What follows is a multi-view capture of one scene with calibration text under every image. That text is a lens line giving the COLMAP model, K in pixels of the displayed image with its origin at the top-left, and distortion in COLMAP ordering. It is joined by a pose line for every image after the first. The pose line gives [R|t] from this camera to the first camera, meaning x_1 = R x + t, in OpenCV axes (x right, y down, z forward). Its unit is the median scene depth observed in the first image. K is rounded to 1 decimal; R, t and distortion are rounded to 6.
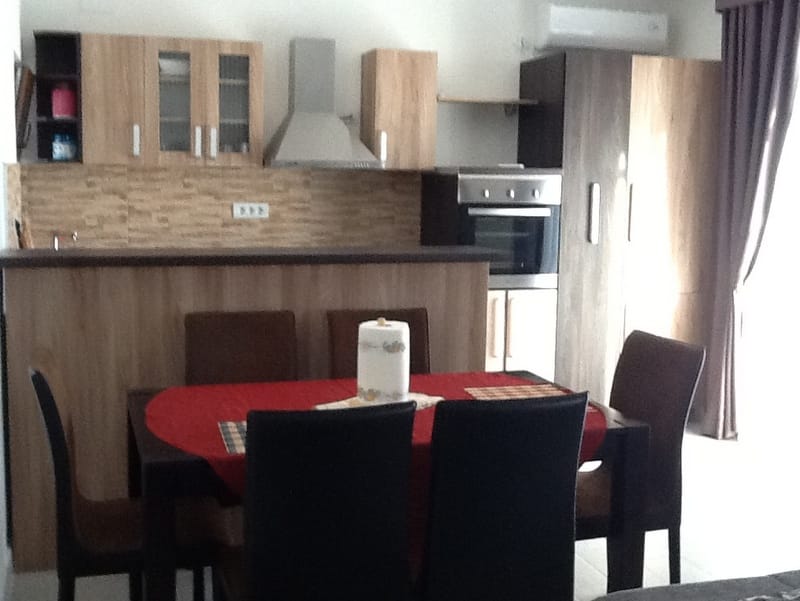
lens RADIAL K [[962.8, 0, 400.0], [0, 962.8, 300.5], [0, 0, 1]] dist [-0.000636, -0.034194]
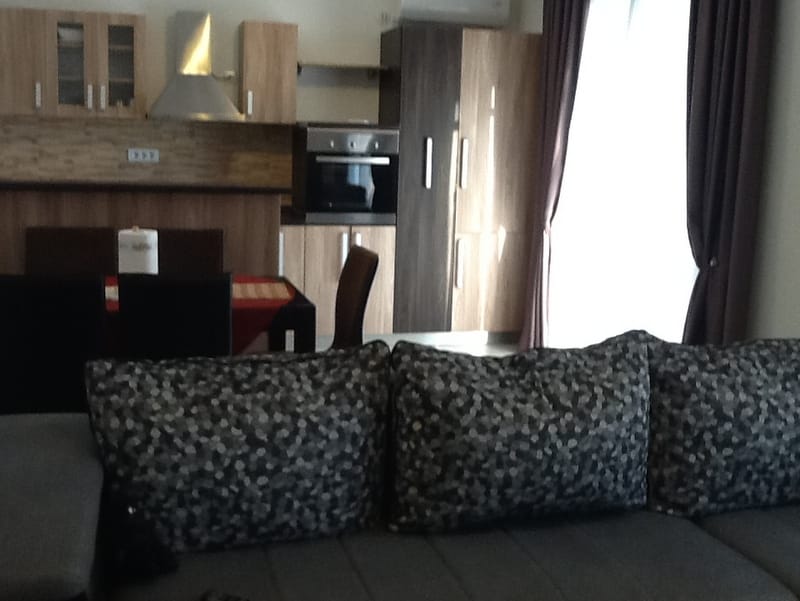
lens RADIAL K [[962.8, 0, 400.0], [0, 962.8, 300.5], [0, 0, 1]] dist [-0.000636, -0.034194]
pose [[0.999163, 0.023601, -0.033400, 0.213481], [-0.022139, 0.998809, 0.043481, 0.028642], [0.034387, -0.042706, 0.998496, -0.199669]]
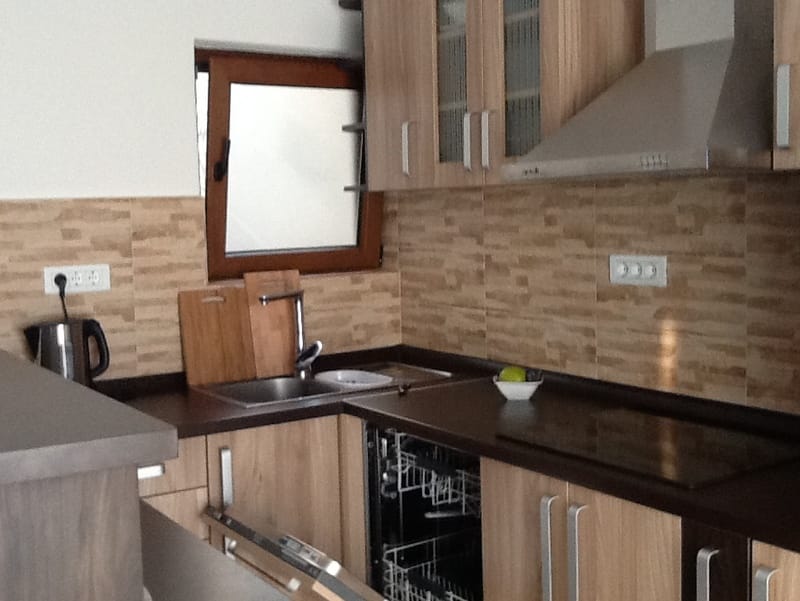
lens RADIAL K [[983.9, 0, 400.0], [0, 983.9, 300.5], [0, 0, 1]] dist [-0.122627, 0.014334]
pose [[0.299946, 0.066631, -0.951626, 0.284659], [-0.091508, 0.994967, 0.040823, -0.088938], [0.949557, 0.074836, 0.304533, 0.750308]]
